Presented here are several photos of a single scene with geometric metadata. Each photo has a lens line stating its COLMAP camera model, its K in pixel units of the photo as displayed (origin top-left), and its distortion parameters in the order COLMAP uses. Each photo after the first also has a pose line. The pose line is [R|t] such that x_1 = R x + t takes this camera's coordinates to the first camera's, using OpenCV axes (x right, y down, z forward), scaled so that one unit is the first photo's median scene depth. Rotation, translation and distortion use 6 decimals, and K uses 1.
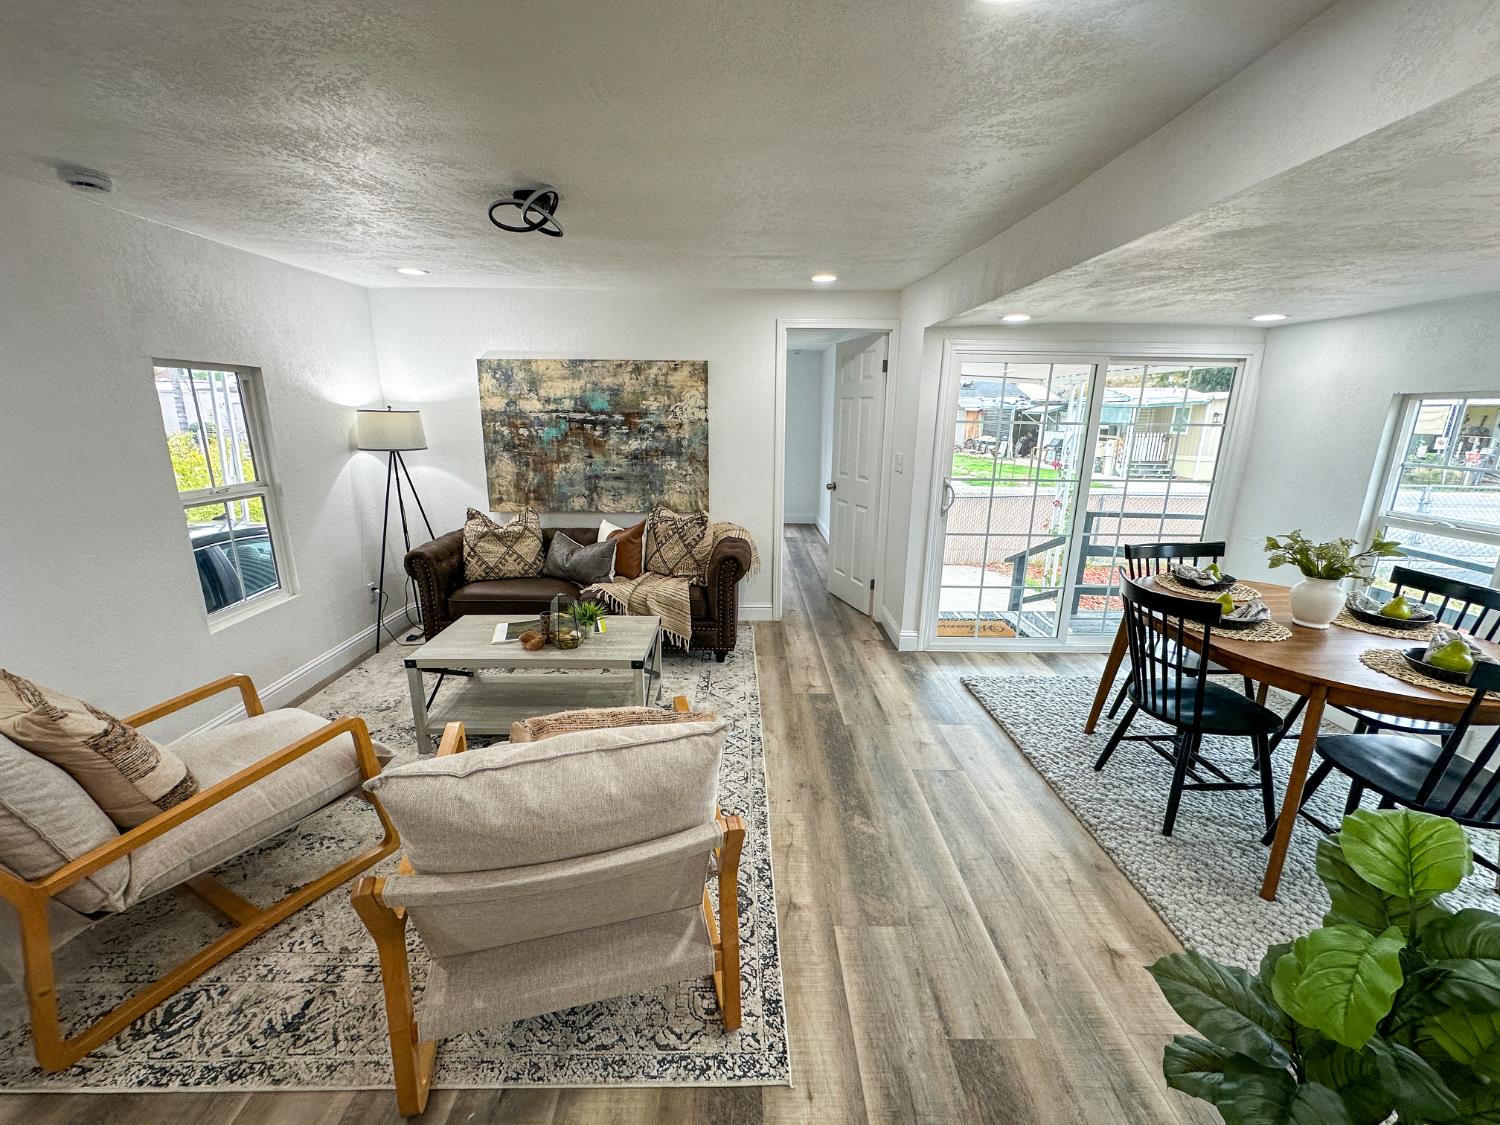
lens RADIAL K [[595.5, 0, 747.9], [0, 595.5, 561.8], [0, 0, 1]] dist [-0.002116, -0.000156]
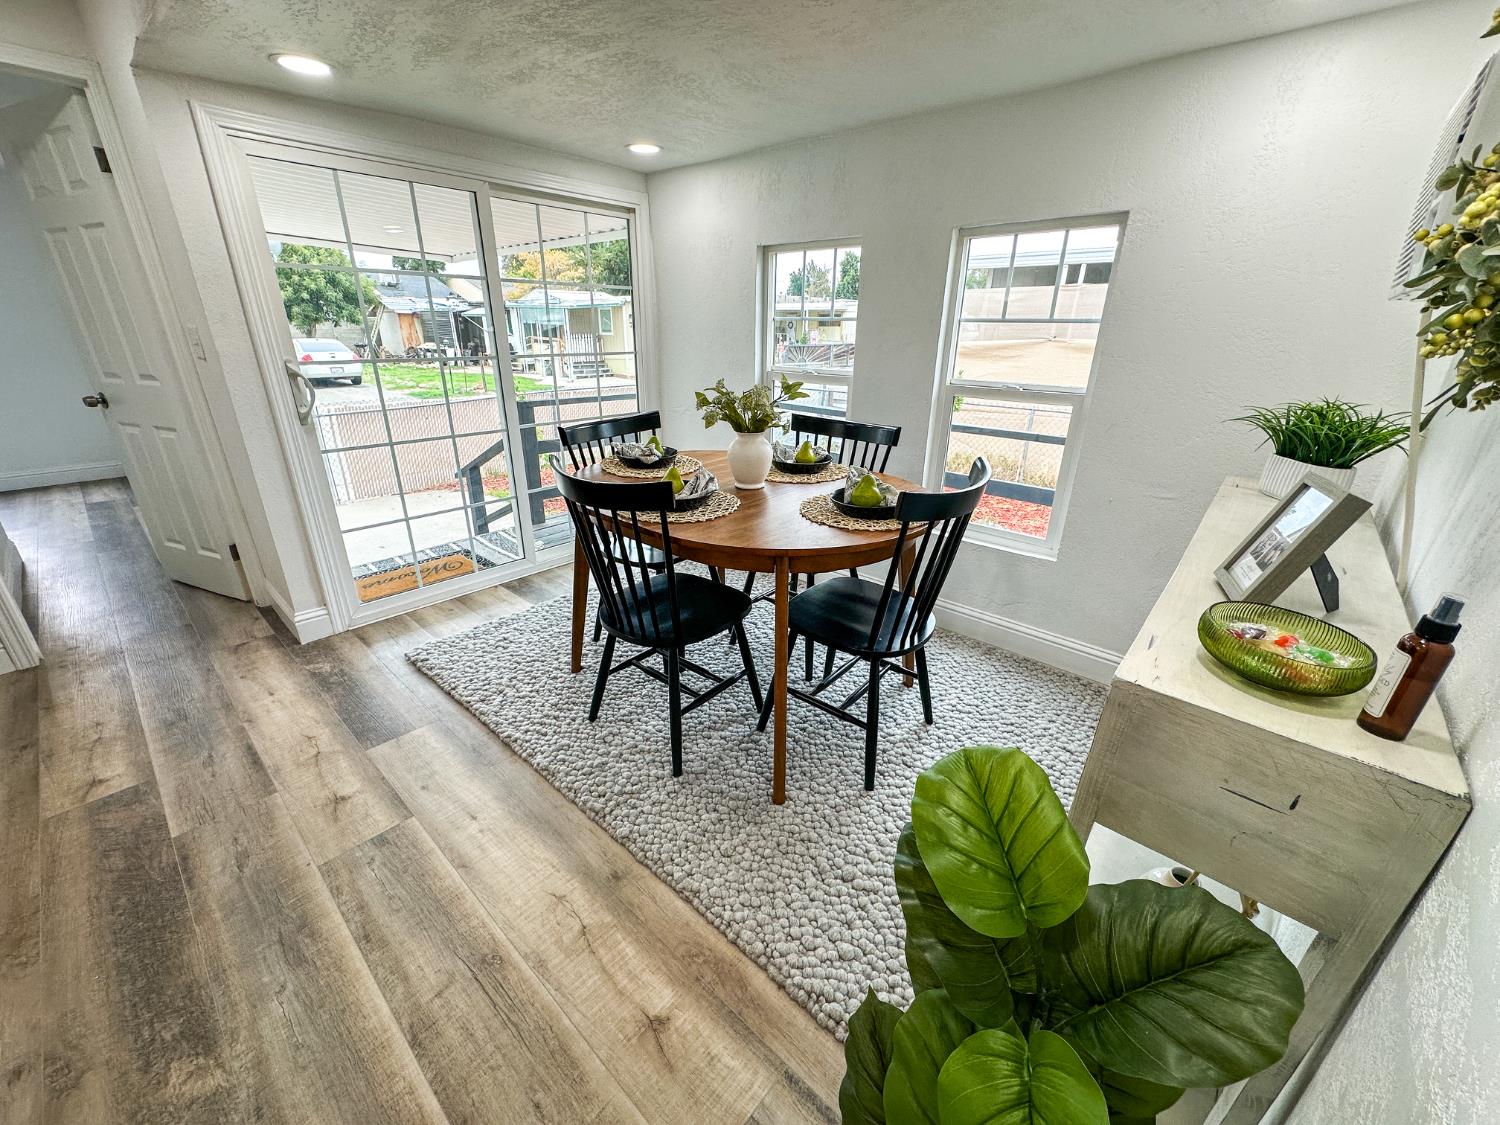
lens RADIAL K [[595.5, 0, 747.9], [0, 595.5, 561.8], [0, 0, 1]] dist [-0.002116, -0.000156]
pose [[0.673561, -0.276884, 0.685310, 0.244075], [0.178784, 0.960683, 0.212423, 0.019528], [-0.717183, -0.020557, 0.696582, 0.309878]]
